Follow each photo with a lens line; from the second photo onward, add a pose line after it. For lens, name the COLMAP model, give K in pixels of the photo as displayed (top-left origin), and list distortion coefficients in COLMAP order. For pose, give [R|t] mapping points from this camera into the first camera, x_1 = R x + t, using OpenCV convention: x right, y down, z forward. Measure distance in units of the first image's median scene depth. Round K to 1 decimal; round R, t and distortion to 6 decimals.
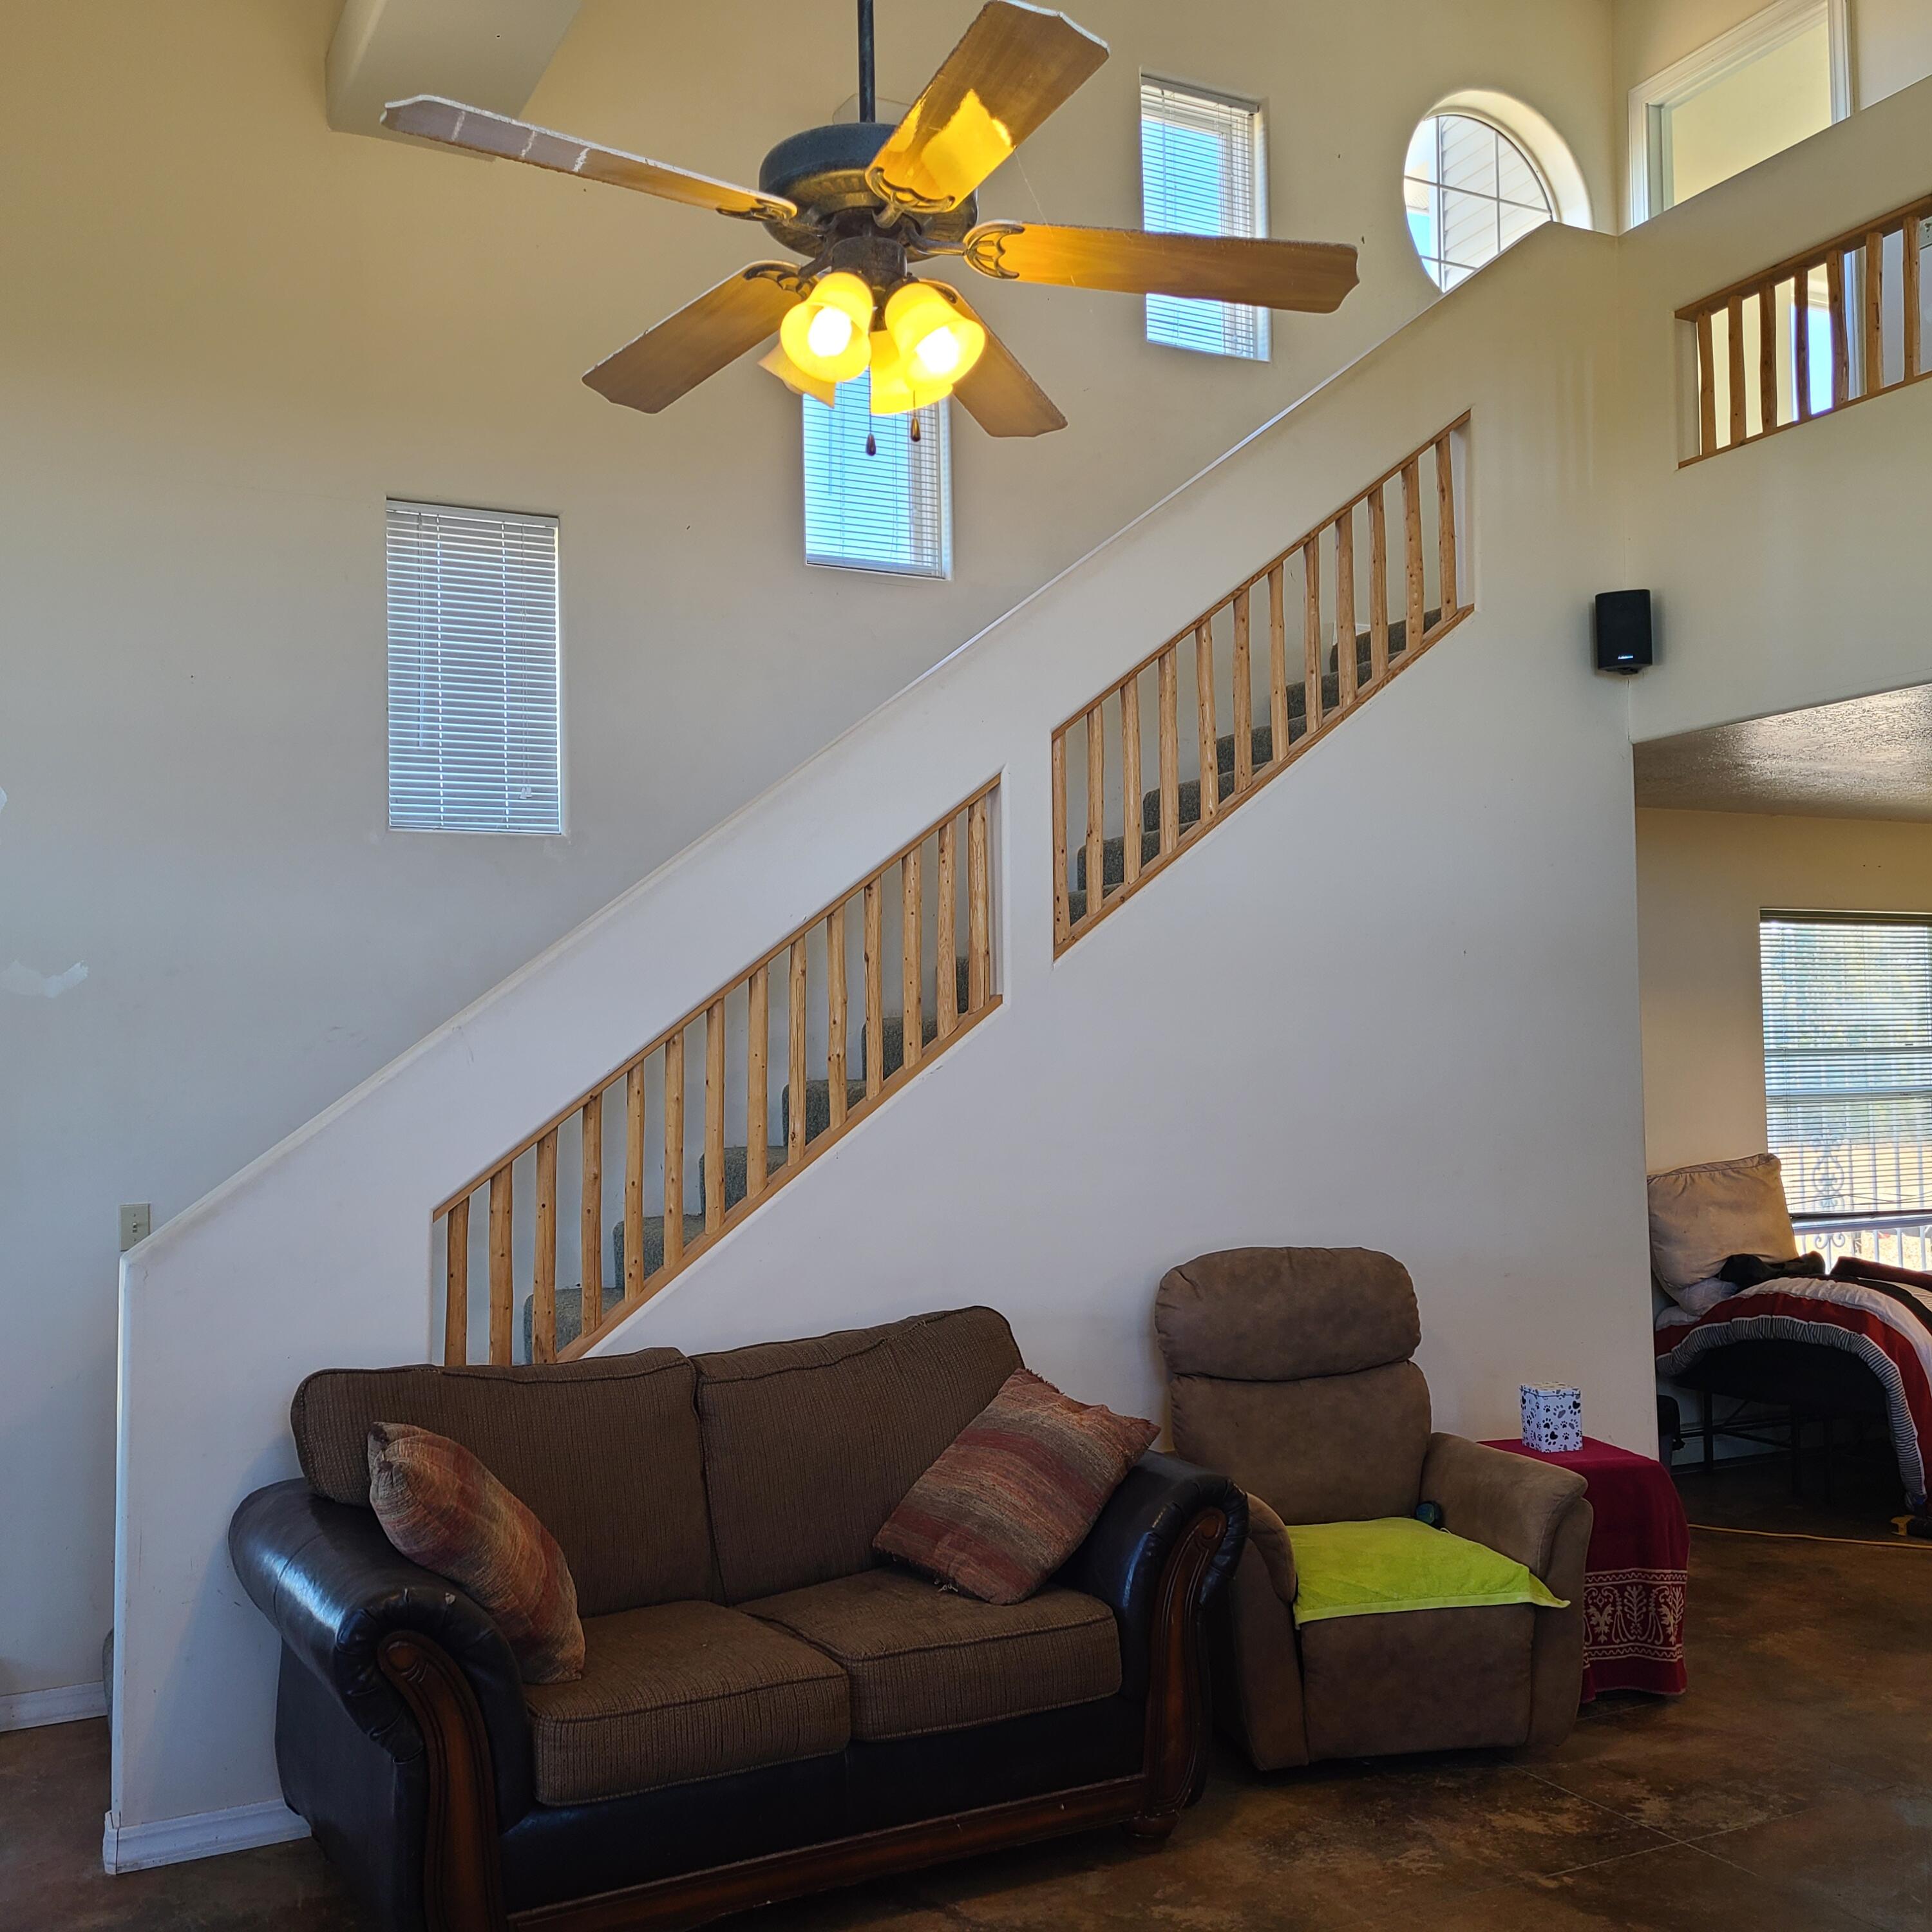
lens RADIAL K [[1929.0, 0, 969.3], [0, 1929.0, 972.8], [0, 0, 1]] dist [0.047344, 0.000000]
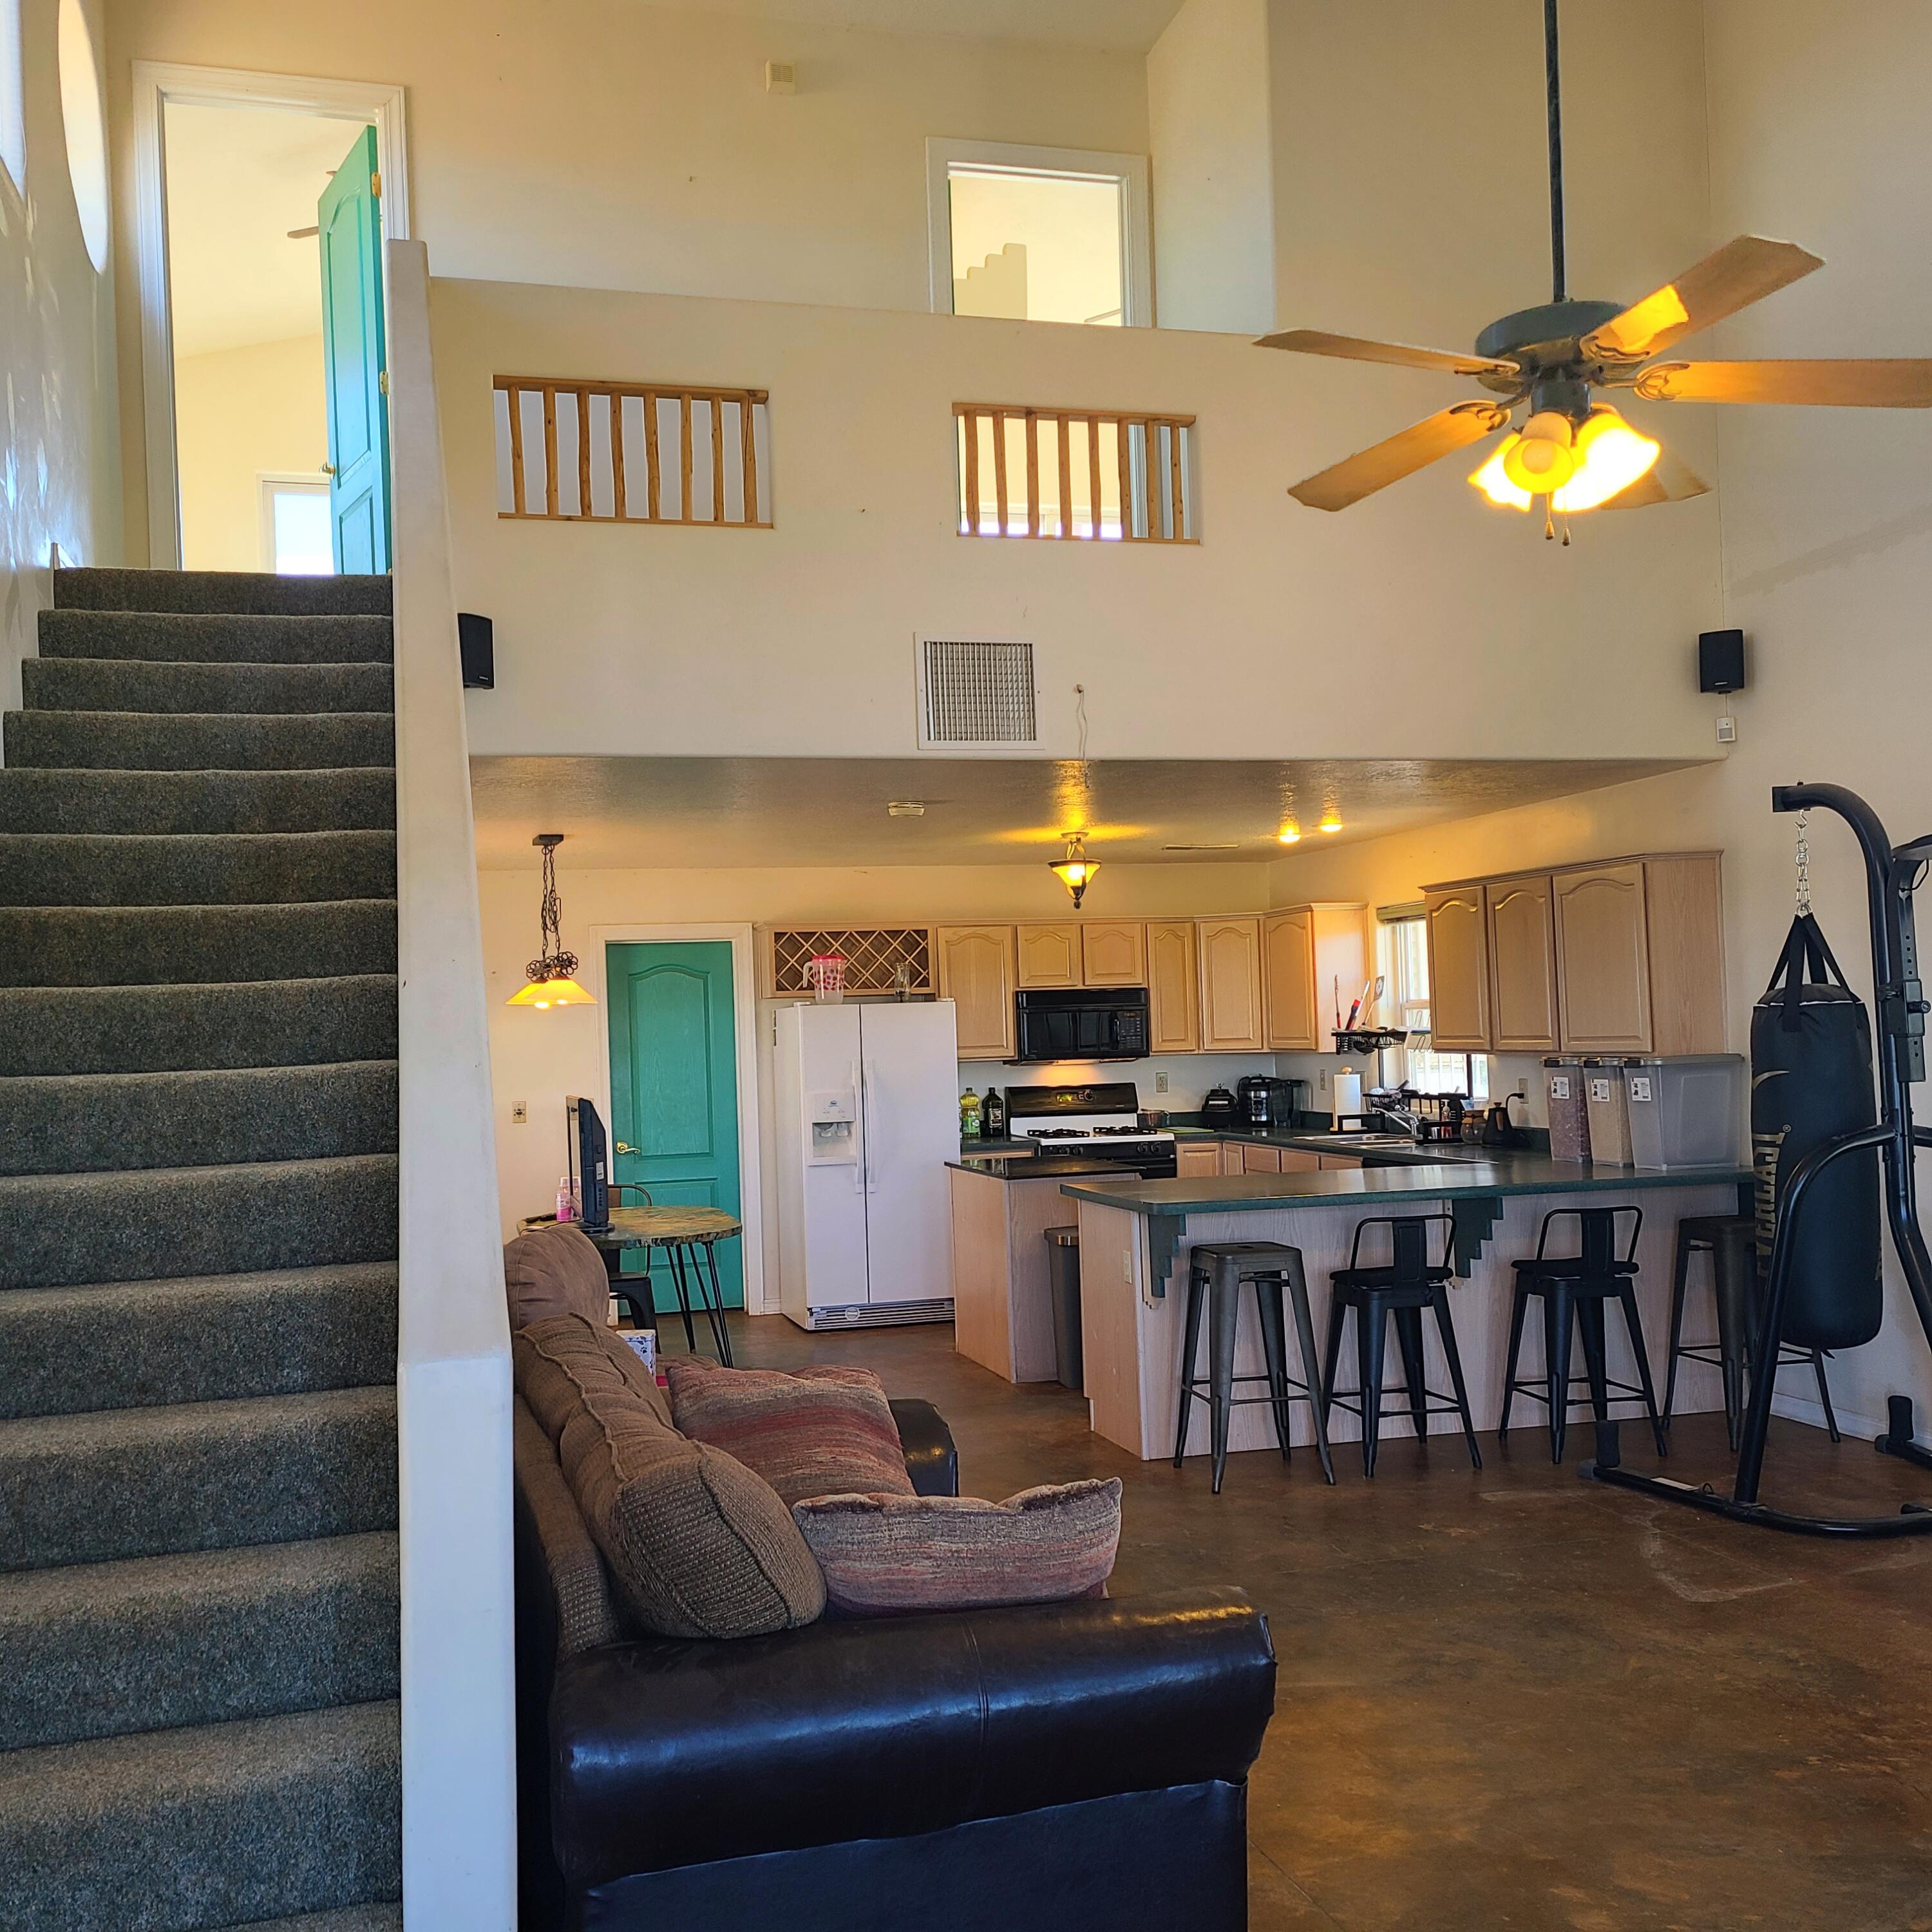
lens RADIAL K [[1929.0, 0, 940.5], [0, 1929.0, 995.0], [0, 0, 1]] dist [0.047344, 0.000000]
pose [[0.205325, 0.027014, 0.978321, -0.798313], [-0.015279, 0.999586, -0.024395, 0.046805], [-0.978575, -0.009939, 0.205653, 0.636306]]
